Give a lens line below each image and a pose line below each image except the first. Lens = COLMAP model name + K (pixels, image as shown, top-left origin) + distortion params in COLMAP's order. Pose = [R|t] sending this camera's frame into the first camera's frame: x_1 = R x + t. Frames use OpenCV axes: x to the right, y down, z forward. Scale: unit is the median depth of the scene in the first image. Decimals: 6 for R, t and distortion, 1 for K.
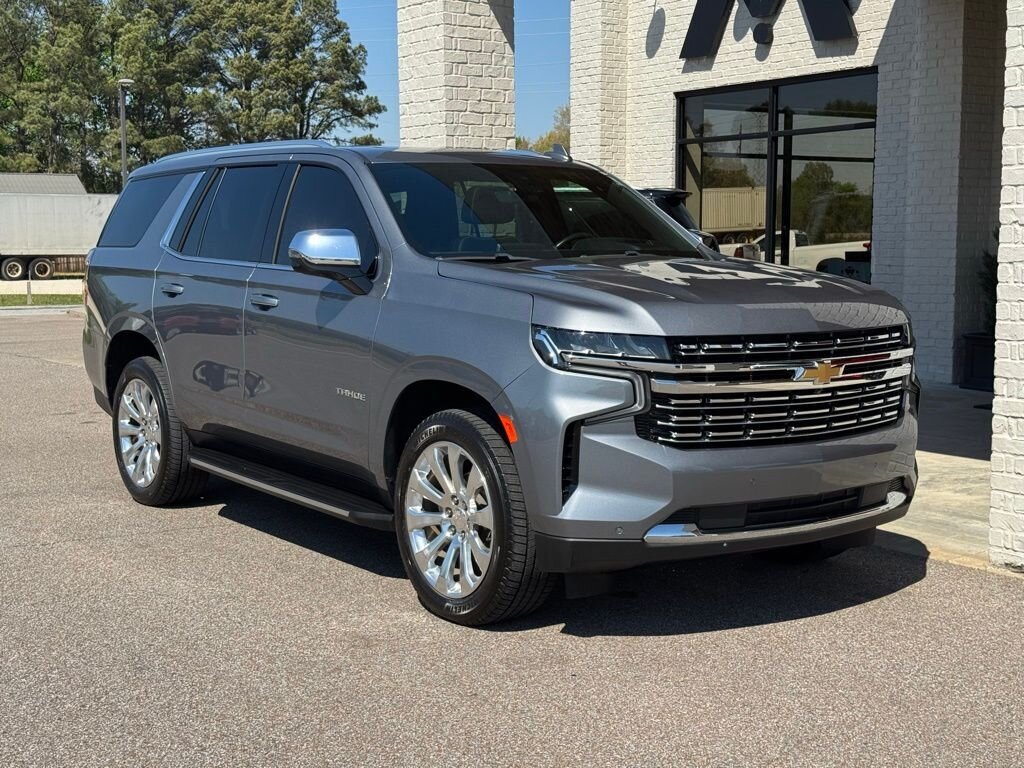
lens RADIAL K [[1433.5, 0, 514.4], [0, 1433.5, 387.1], [0, 0, 1]] dist [0.134004, 0.000000]
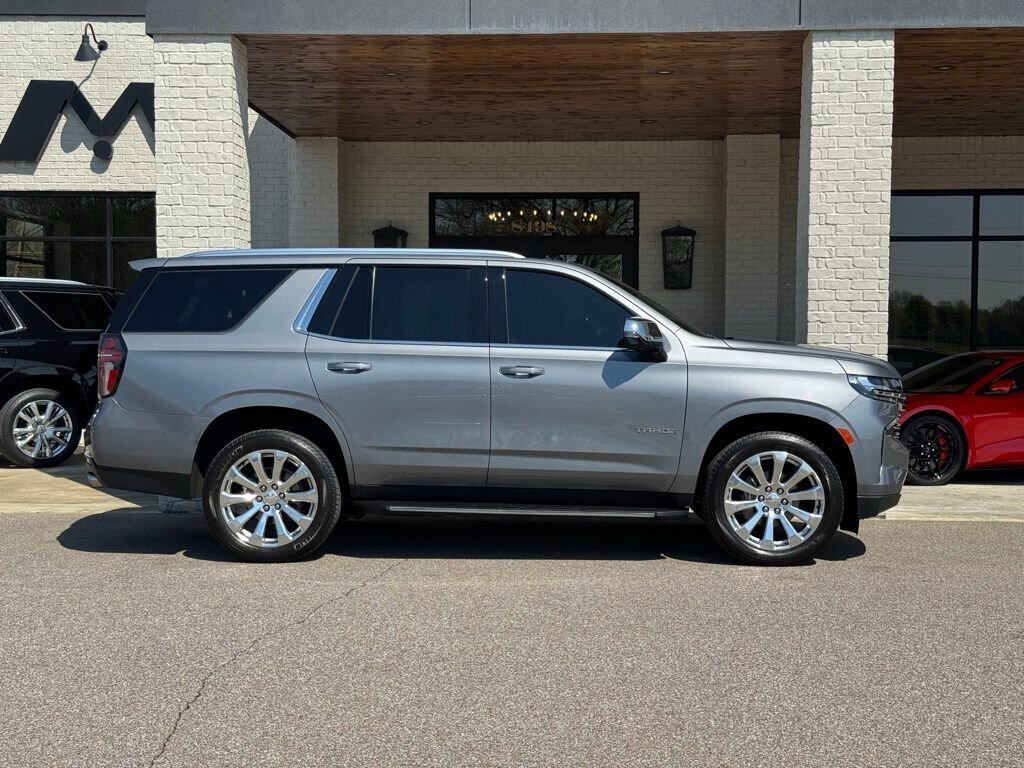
lens RADIAL K [[1433.5, 0, 514.1], [0, 1433.5, 395.0], [0, 0, 1]] dist [0.134004, 0.000000]
pose [[0.614299, -0.026727, 0.788620, -0.808008], [0.079069, 0.996481, -0.027819, -0.001567], [-0.785102, 0.079445, 0.614251, 0.132677]]
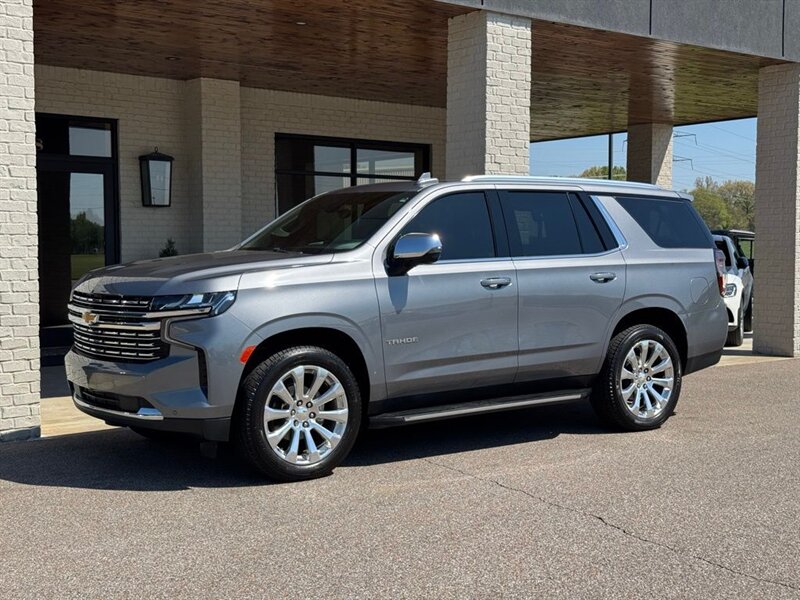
lens RADIAL K [[1119.9, 0, 403.4], [0, 1119.9, 302.5], [0, 0, 1]] dist [0.134004, 0.000000]
pose [[-0.058466, -0.045393, 0.997257, -0.899334], [0.106669, 0.992963, 0.051451, -0.072850], [-0.992574, 0.109384, -0.053213, 0.780838]]
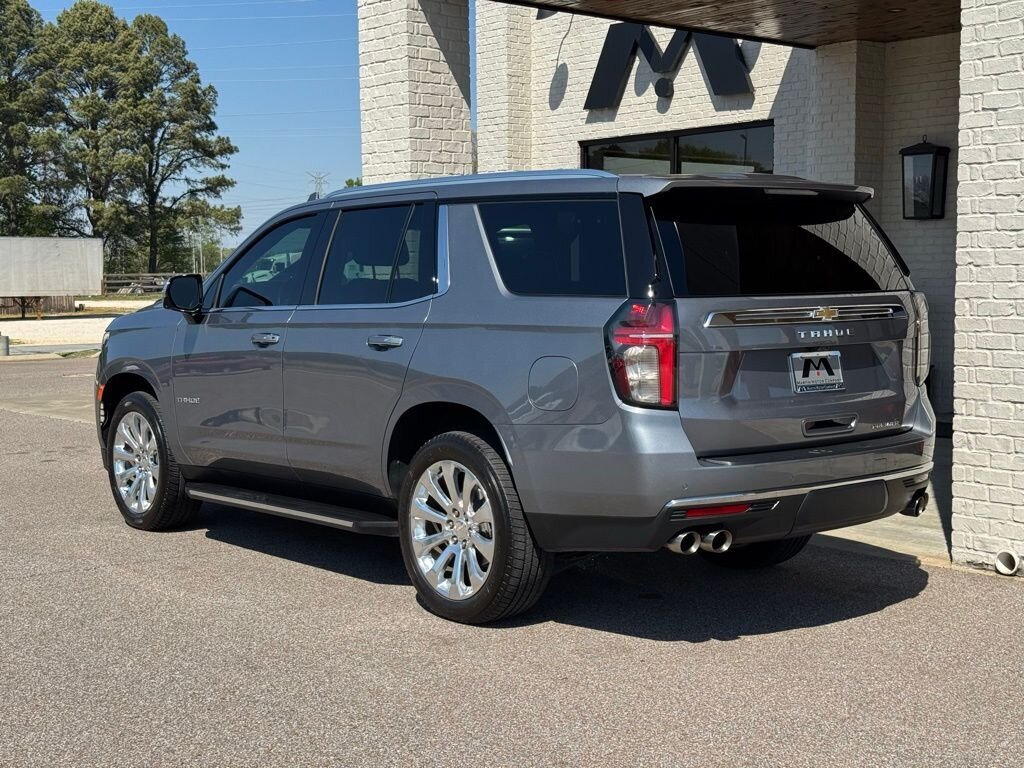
lens RADIAL K [[1433.5, 0, 506.3], [0, 1433.5, 387.1], [0, 0, 1]] dist [0.134004, 0.000000]
pose [[0.994702, -0.013817, 0.101867, -0.087358], [0.016624, 0.999504, -0.026753, 0.005804], [-0.101447, 0.028304, 0.994438, -0.063839]]
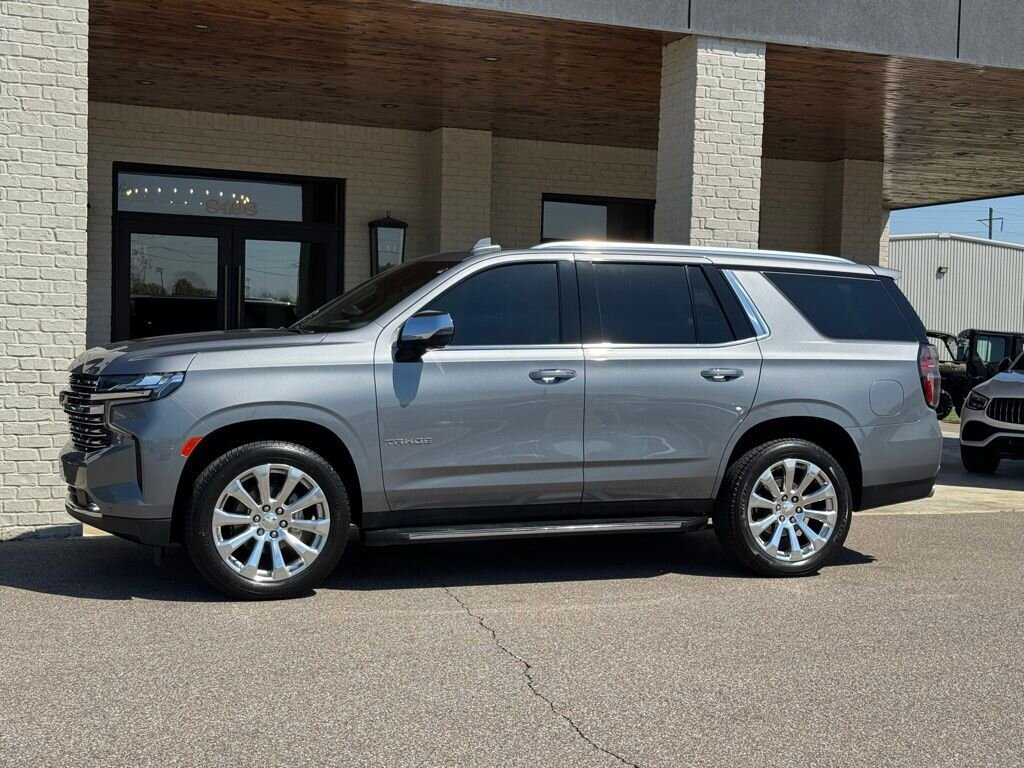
lens RADIAL K [[1433.5, 0, 516.1], [0, 1433.5, 386.7], [0, 0, 1]] dist [0.134004, 0.000000]
pose [[0.220544, -0.024937, 0.975058, -0.908871], [0.078661, 0.996872, 0.007703, -0.041399], [-0.972200, 0.075000, 0.221815, 0.519812]]
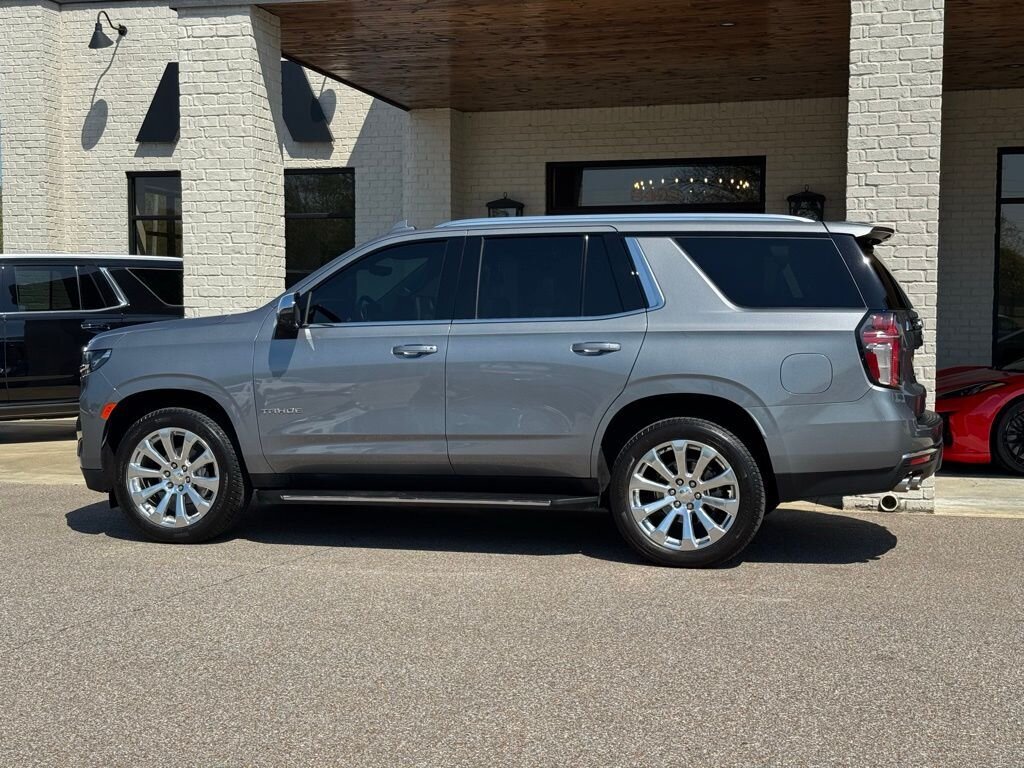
lens RADIAL K [[1433.5, 0, 511.7], [0, 1433.5, 388.4], [0, 0, 1]] dist [0.134004, 0.000000]
pose [[0.764629, -0.031506, 0.643701, -0.618813], [0.065960, 0.997385, -0.029534, 0.009465], [-0.641087, 0.065041, 0.764707, 0.016075]]
